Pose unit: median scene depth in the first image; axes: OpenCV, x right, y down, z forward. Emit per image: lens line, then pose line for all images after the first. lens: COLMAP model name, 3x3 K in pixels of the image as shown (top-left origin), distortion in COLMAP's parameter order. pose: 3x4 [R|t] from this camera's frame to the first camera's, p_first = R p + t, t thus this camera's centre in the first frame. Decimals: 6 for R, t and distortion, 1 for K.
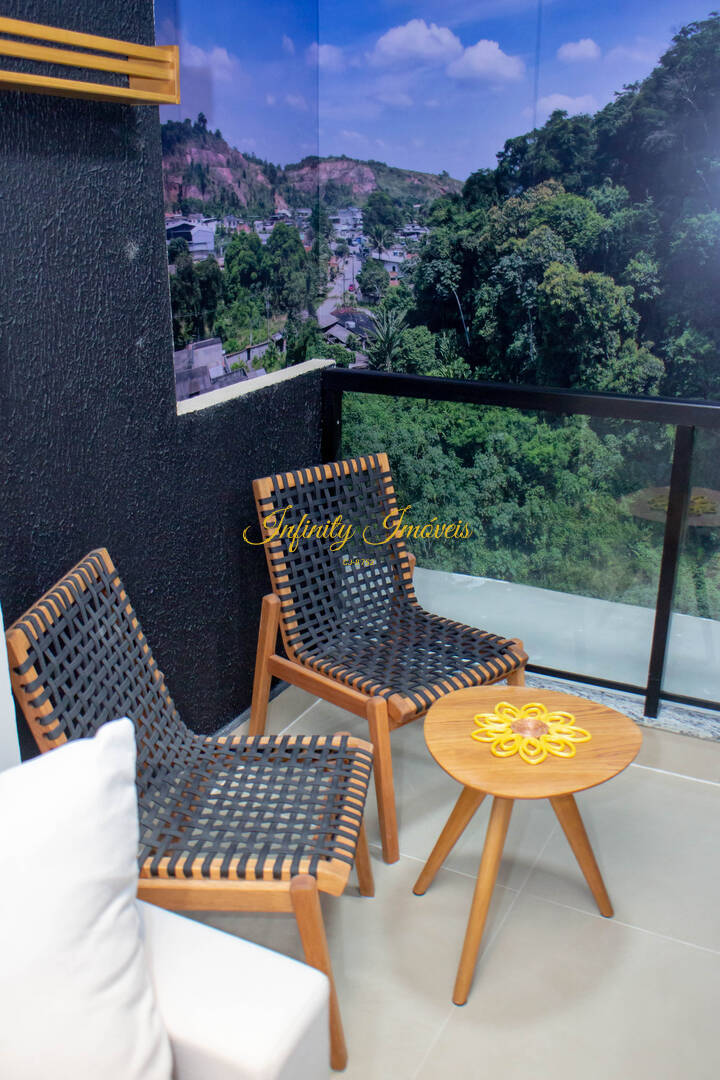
lens RADIAL K [[973.8, 0, 360.7], [0, 973.8, 537.8], [0, 0, 1]] dist [-0.062243, 0.015144]
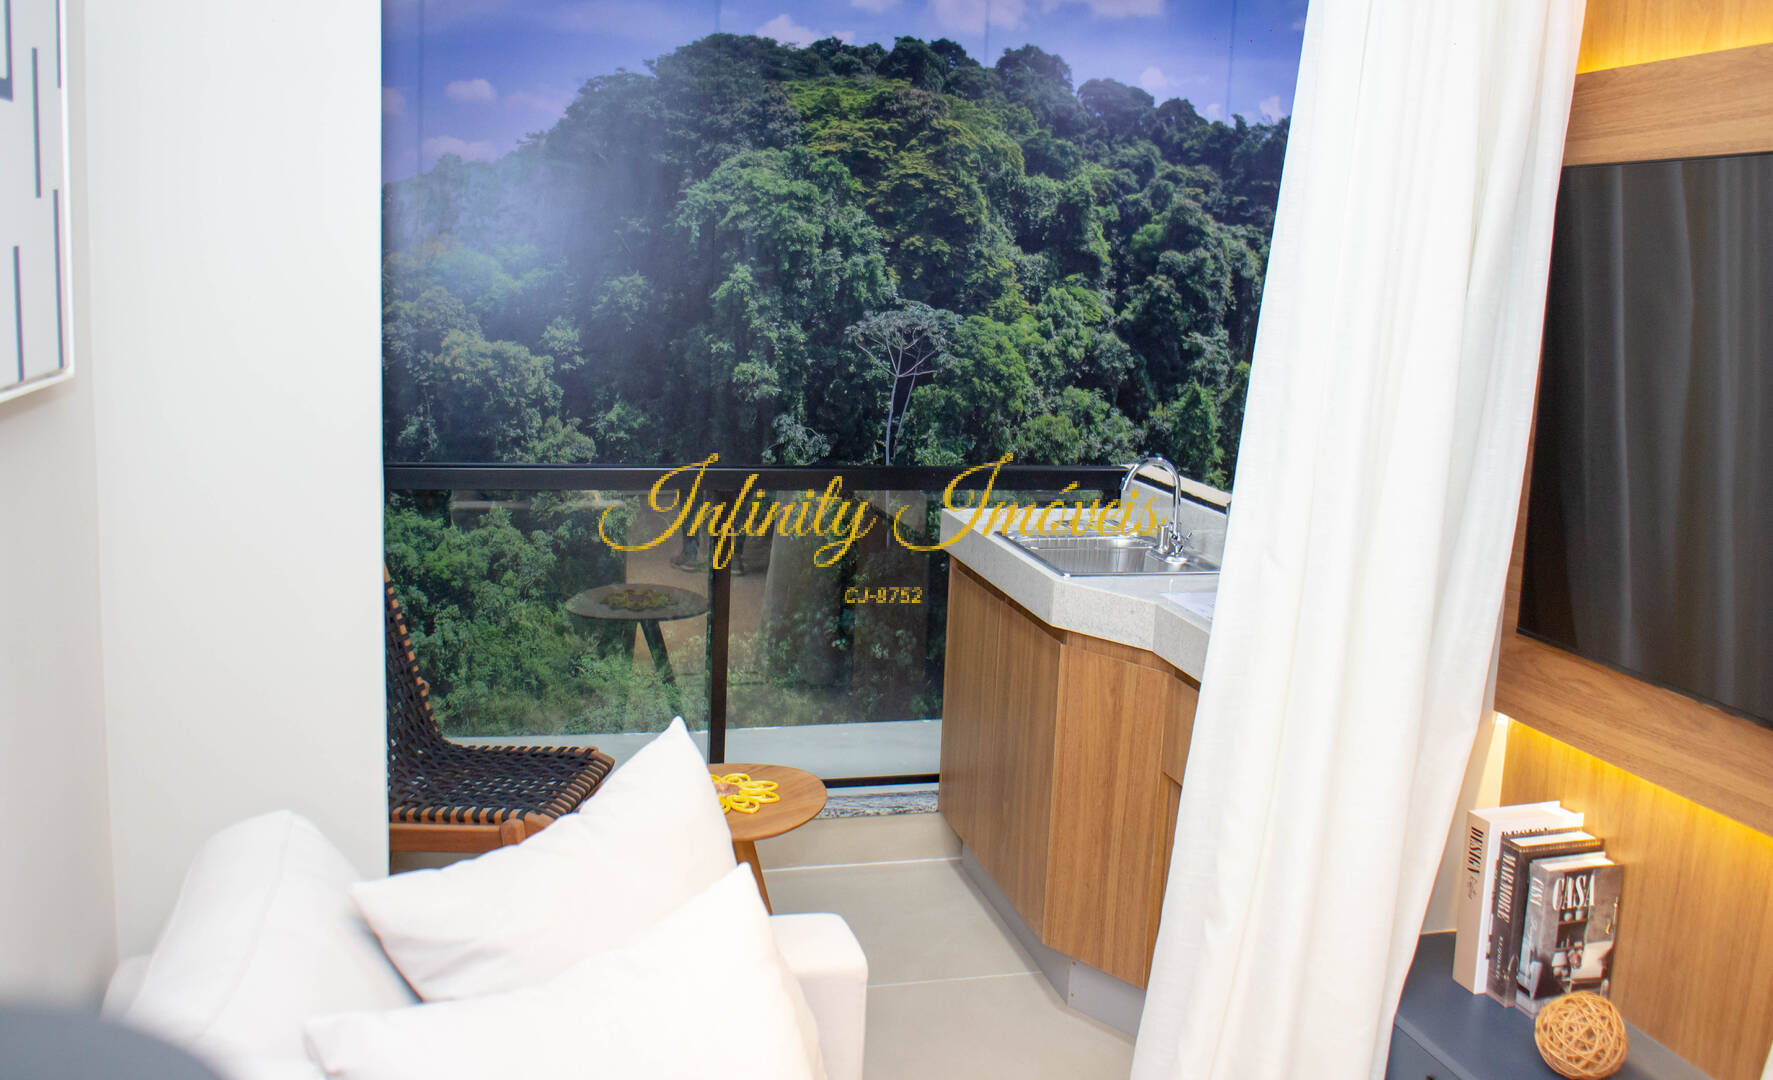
lens RADIAL K [[1495.7, 0, 875.2], [0, 1495.7, 490.9], [0, 0, 1]] dist [-0.053008, -0.010451]
pose [[0.754948, -0.066821, 0.652371, -0.361061], [0.177213, 0.978572, -0.104844, 0.046254], [-0.631386, 0.194760, 0.750613, -0.153119]]
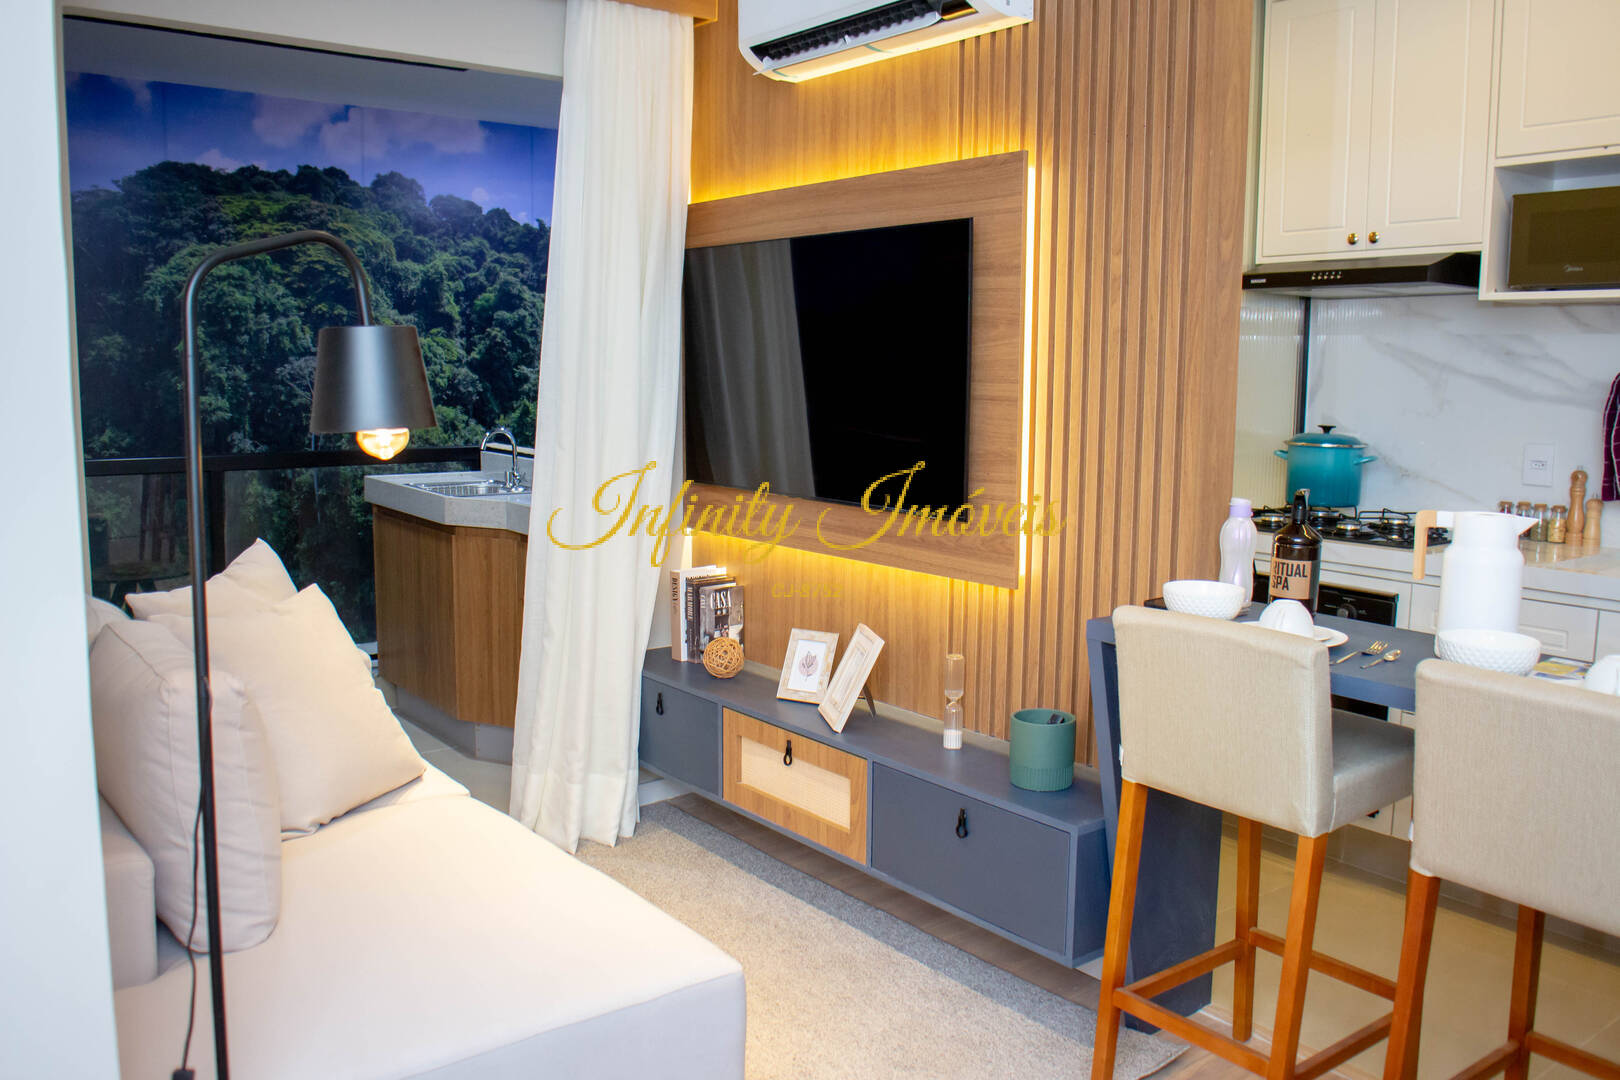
lens RADIAL K [[1332.8, 0, 807.8], [0, 1332.8, 547.7], [0, 0, 1]] dist [-0.064914, 0.009282]
pose [[0.429845, -0.118186, 0.895134, -0.733259], [0.285503, 0.958320, -0.010570, 0.186351], [-0.856575, 0.260107, 0.445671, -0.426005]]
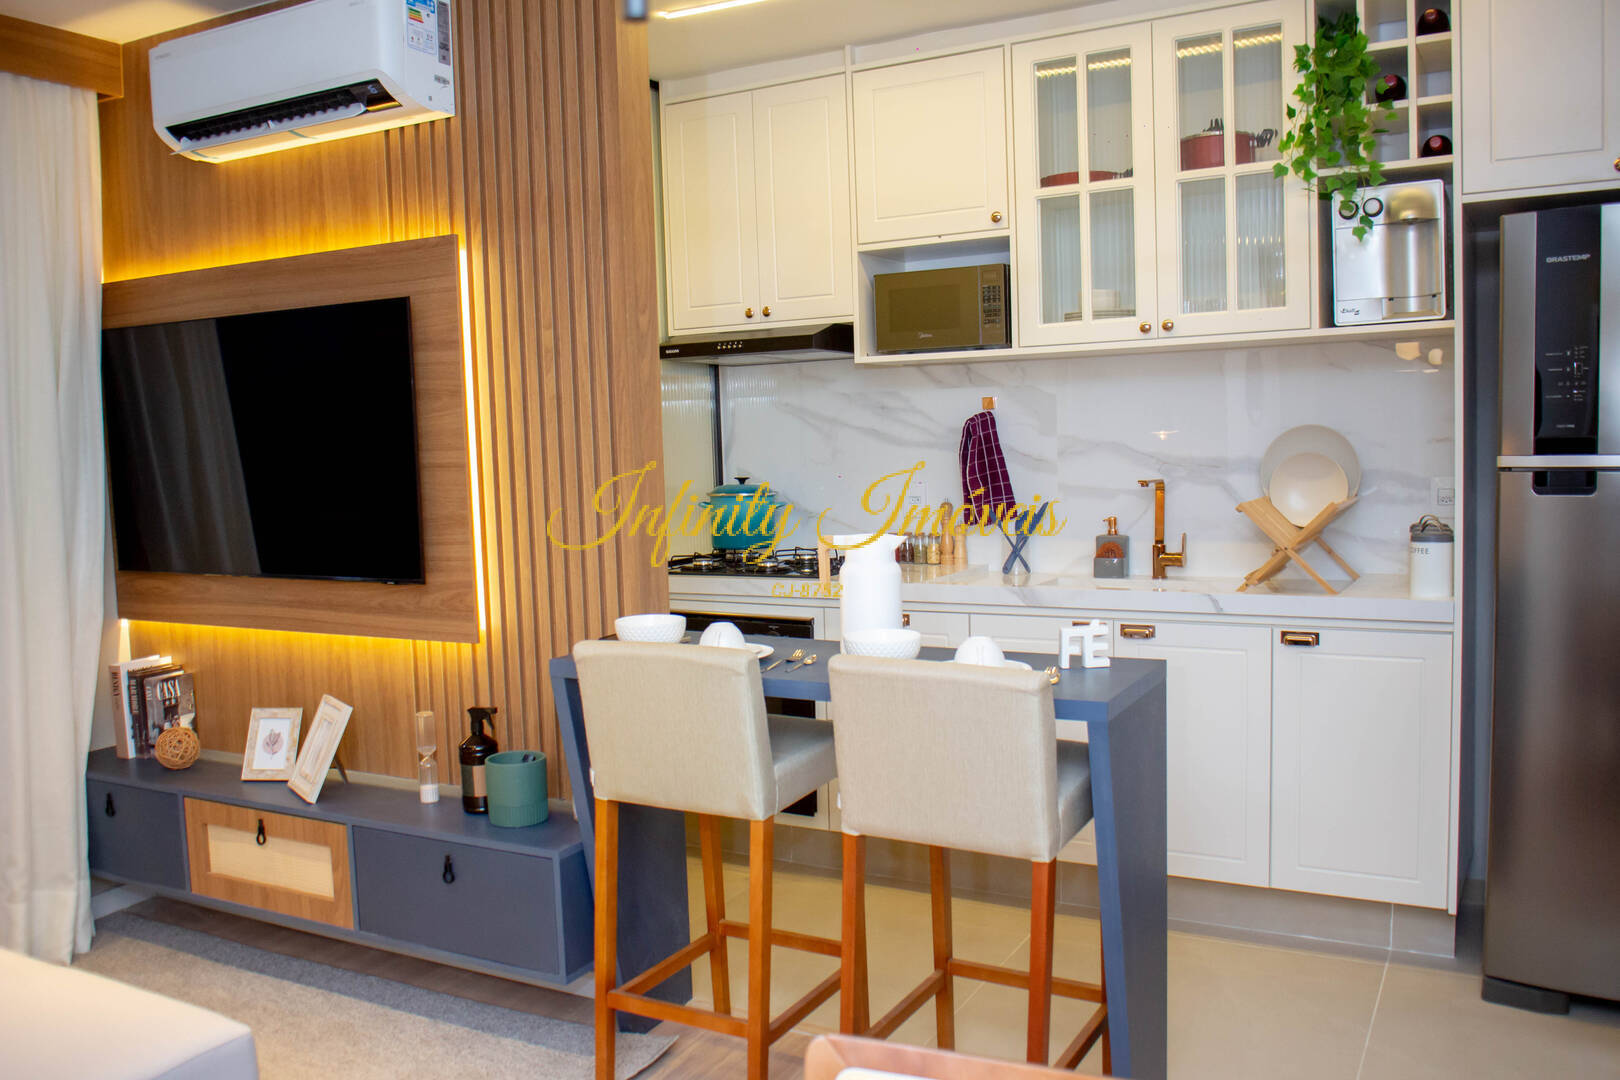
lens RADIAL K [[1332.8, 0, 818.8], [0, 1332.8, 548.4], [0, 0, 1]] dist [-0.064914, 0.009282]
pose [[0.013415, -0.084076, 0.996369, -0.810216], [0.353804, 0.932394, 0.073915, 0.196883], [-0.935223, 0.351528, 0.042255, -0.430822]]
